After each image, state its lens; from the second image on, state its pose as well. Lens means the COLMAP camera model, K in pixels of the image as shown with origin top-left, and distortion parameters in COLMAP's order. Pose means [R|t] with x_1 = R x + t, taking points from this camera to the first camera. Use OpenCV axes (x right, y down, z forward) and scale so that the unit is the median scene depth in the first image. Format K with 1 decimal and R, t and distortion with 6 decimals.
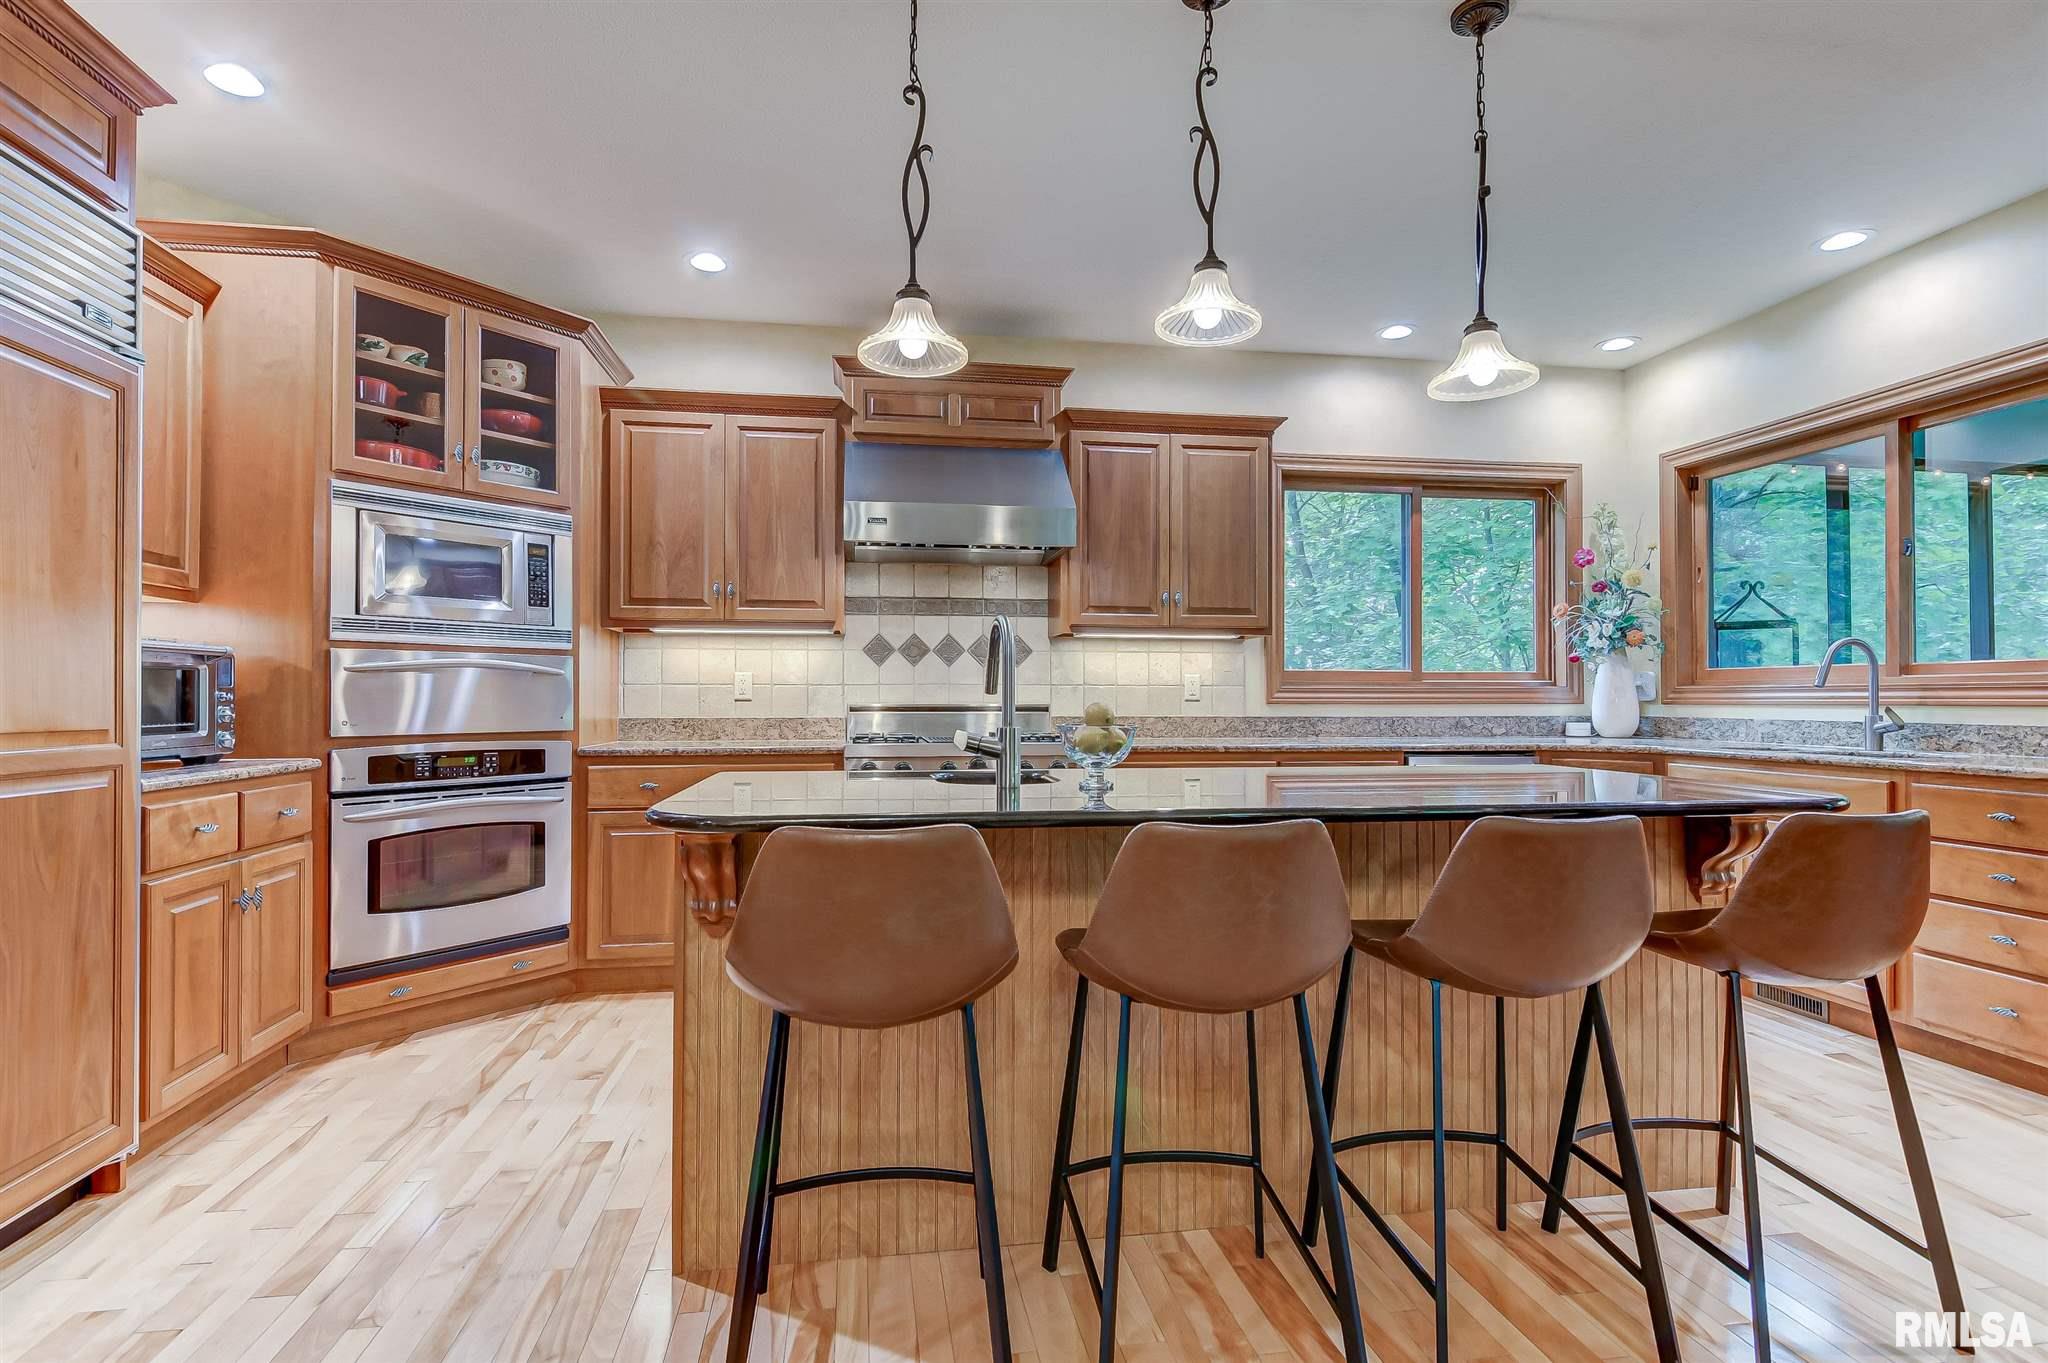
lens RADIAL K [[997.8, 0, 1017.7], [0, 997.8, 686.3], [0, 0, 1]] dist [0.009593, -0.003552]
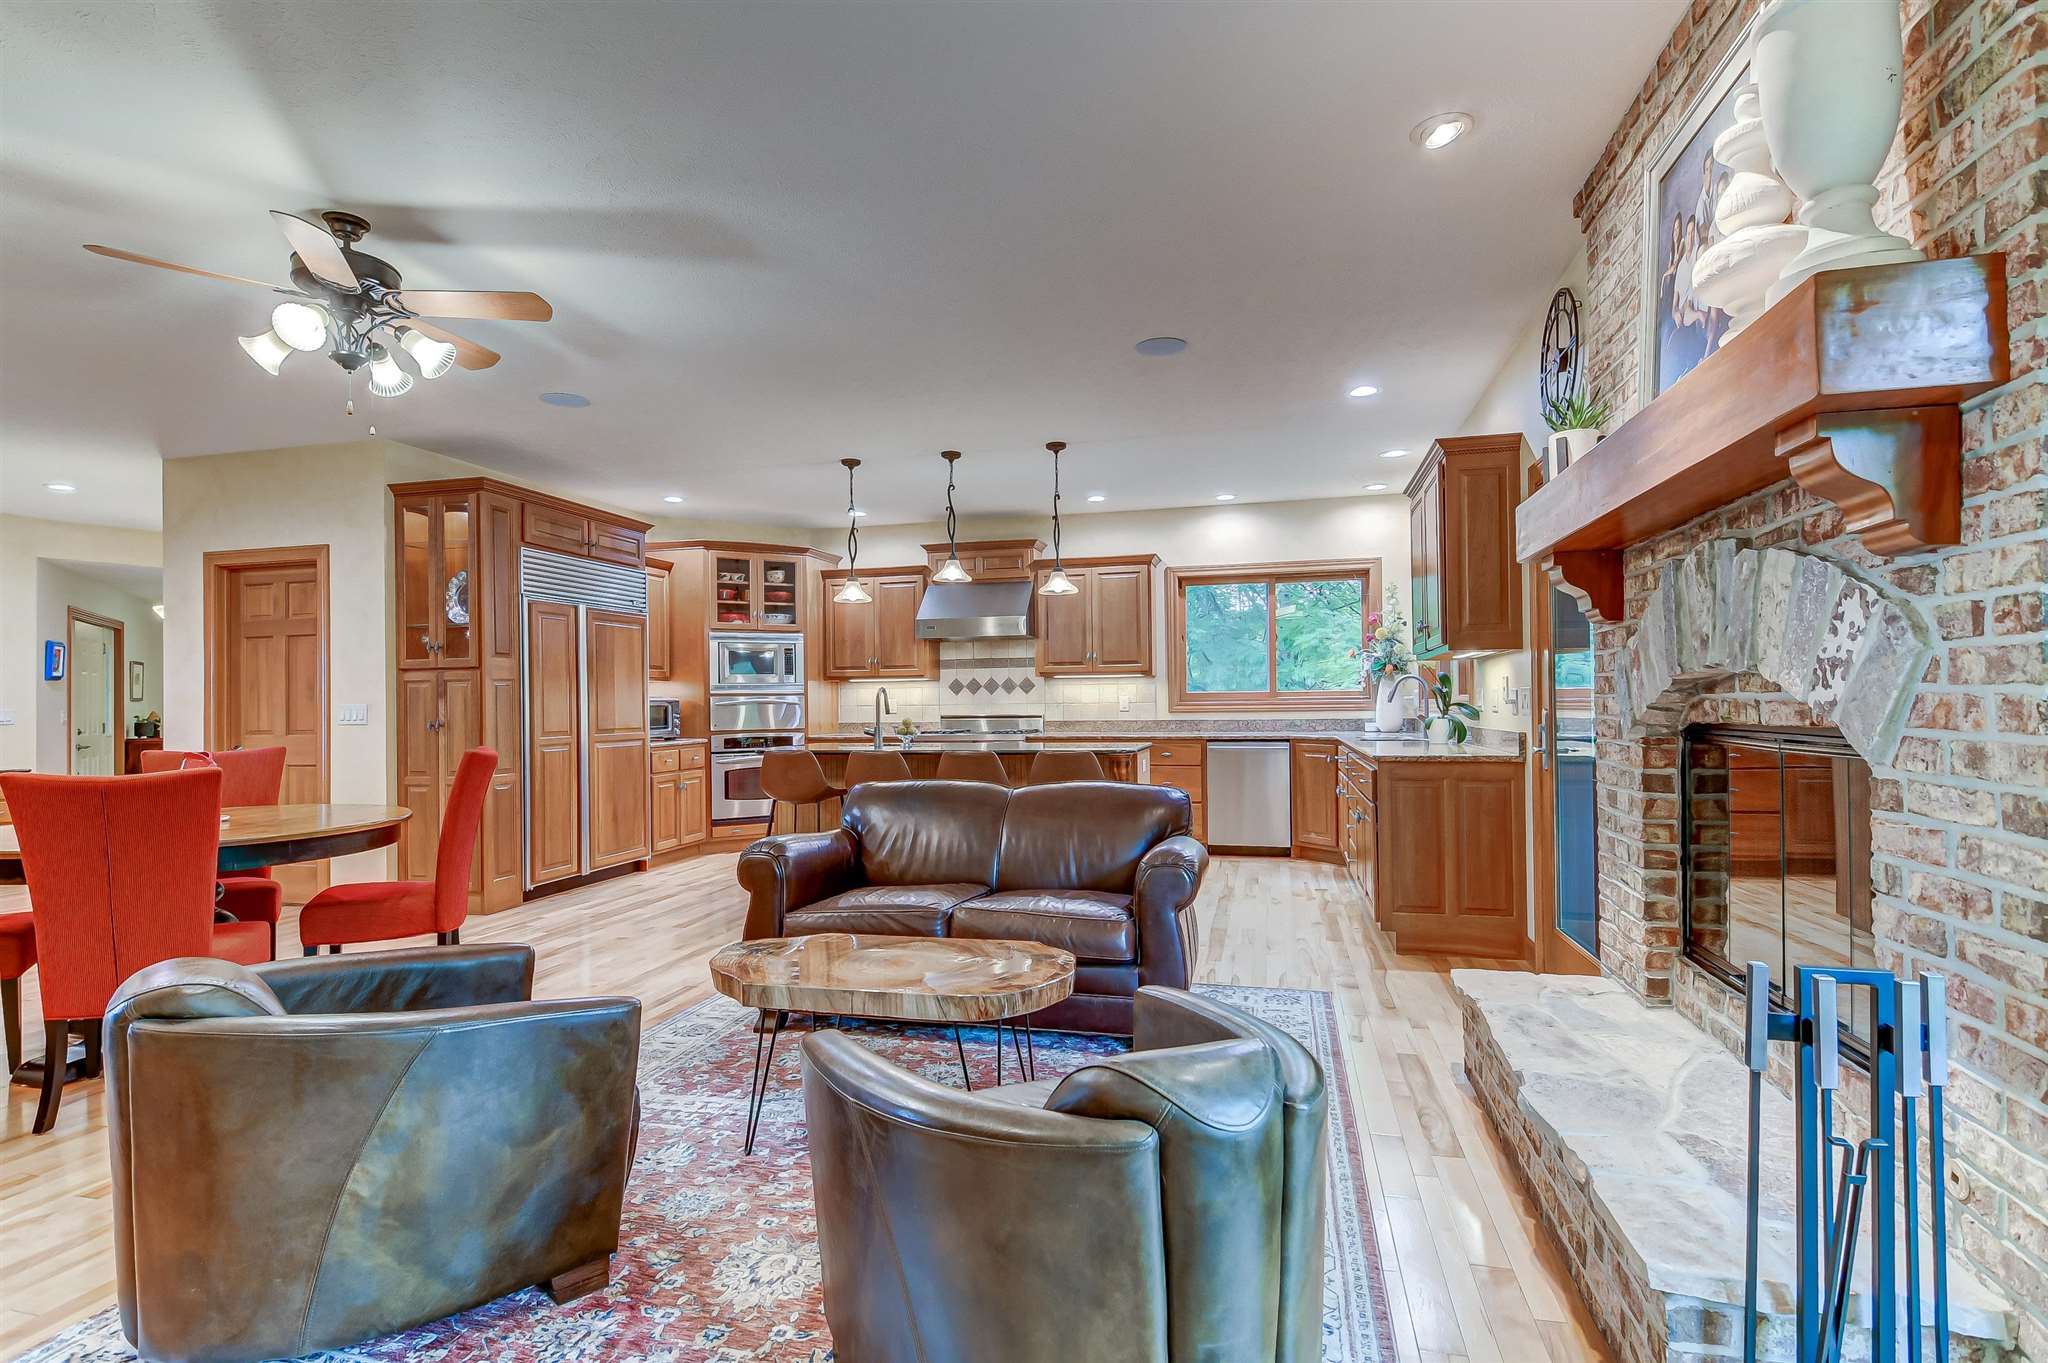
lens RADIAL K [[997.8, 0, 1026.3], [0, 997.8, 695.0], [0, 0, 1]] dist [0.009593, -0.003552]
pose [[0.923464, -0.014930, -0.383394, 0.851726], [0.017796, 0.999834, 0.003928, -0.030258], [0.383271, -0.010451, 0.923577, -0.864353]]
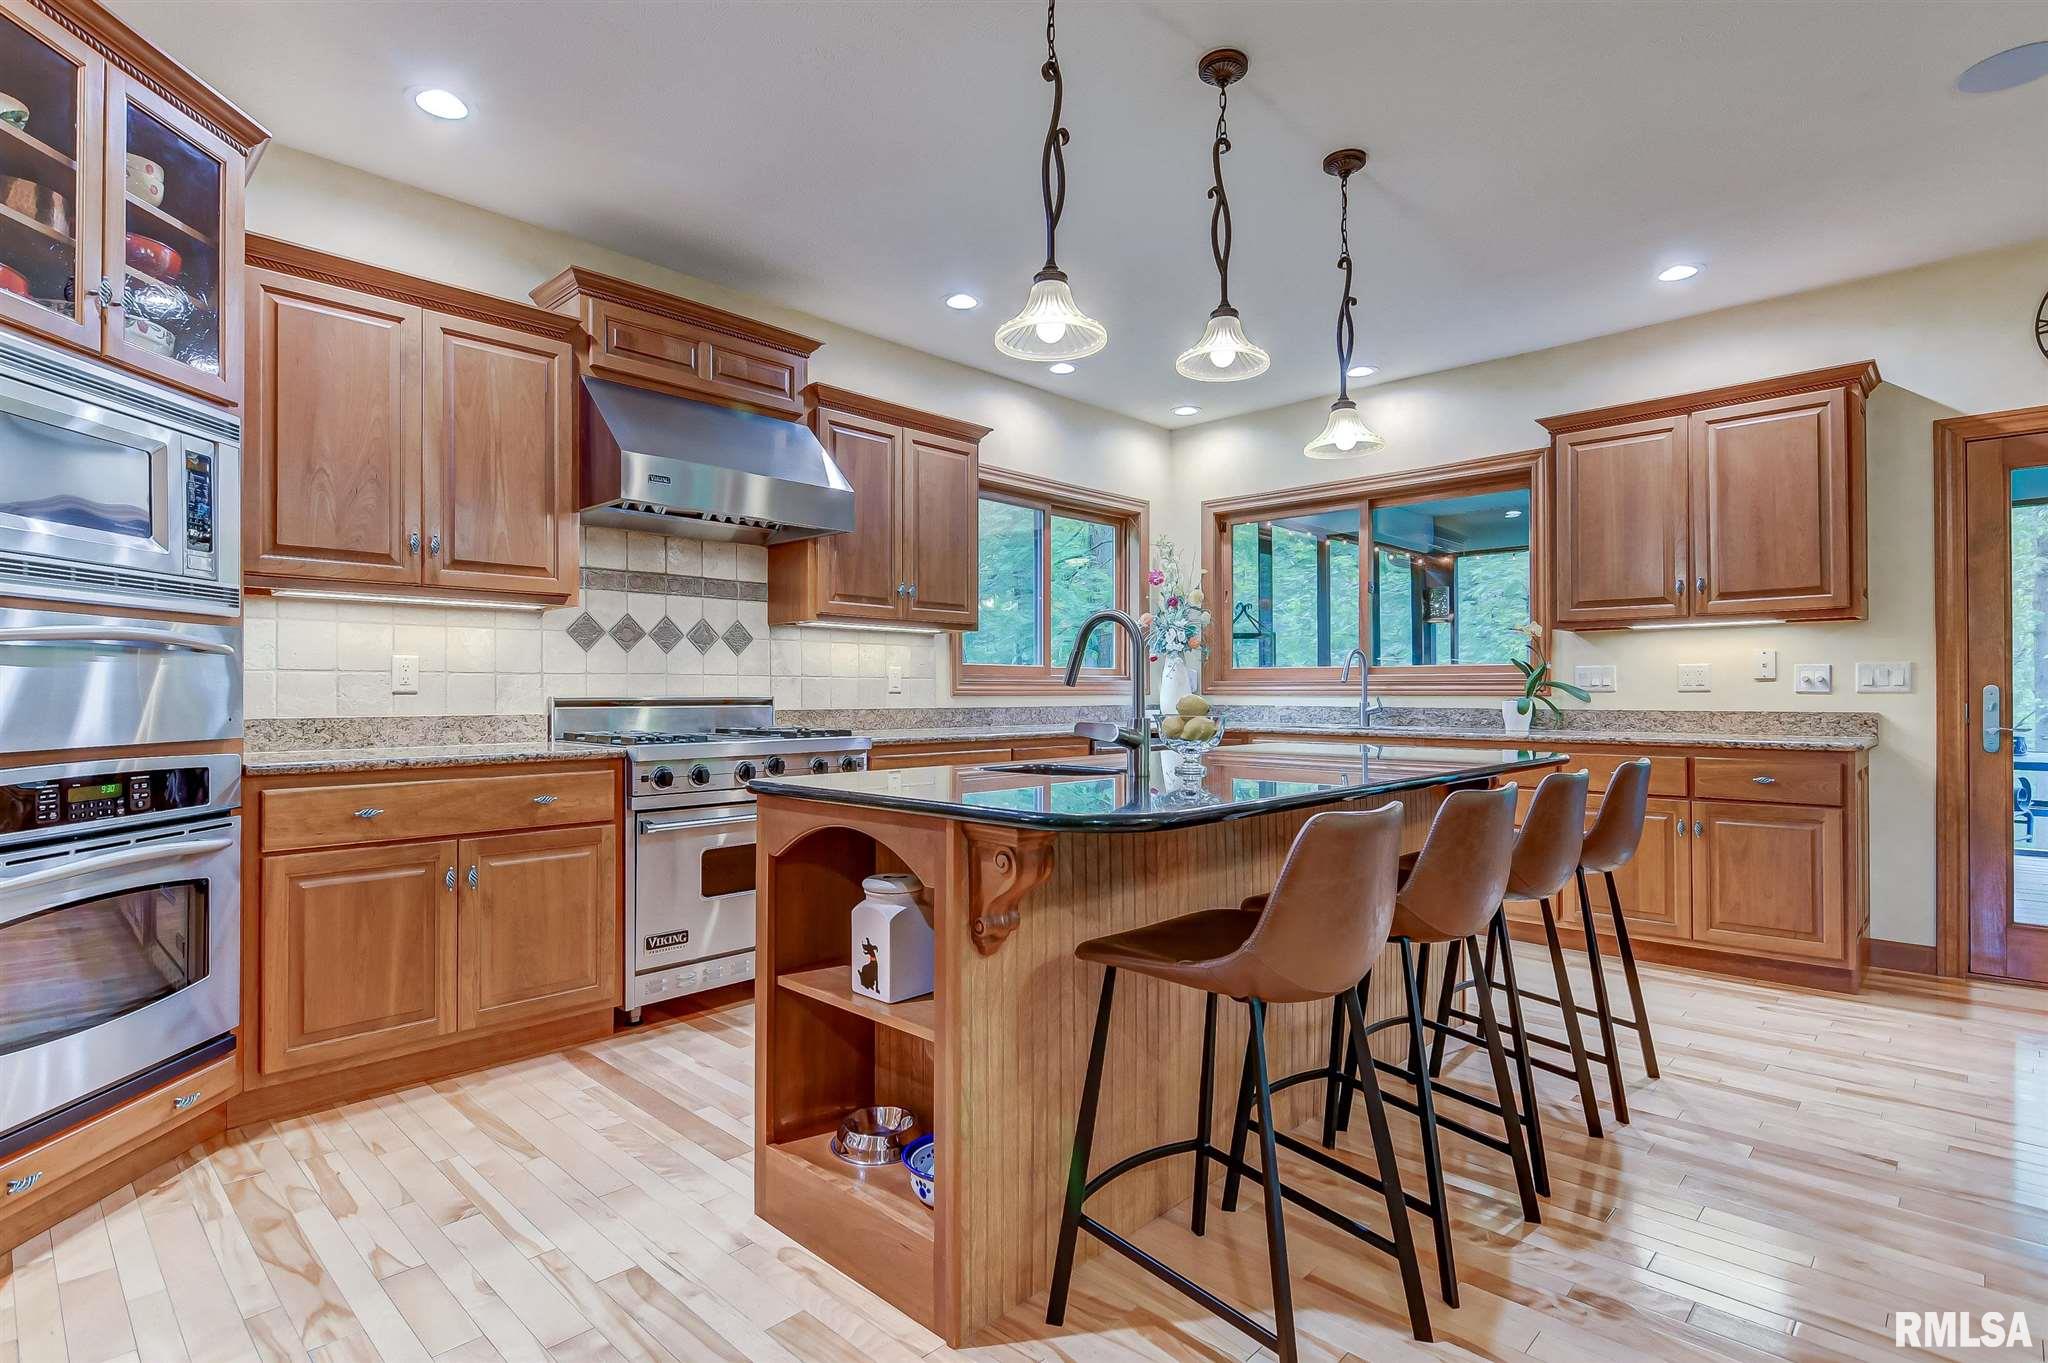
lens RADIAL K [[1016.1, 0, 1022.9], [0, 1016.1, 682.9], [0, 0, 1]] dist [0.010416, -0.004070]
pose [[0.791609, 0.005310, 0.611004, -0.427498], [-0.008769, 0.999958, 0.002671, 0.000700], [-0.610964, -0.007472, 0.791623, 0.131619]]
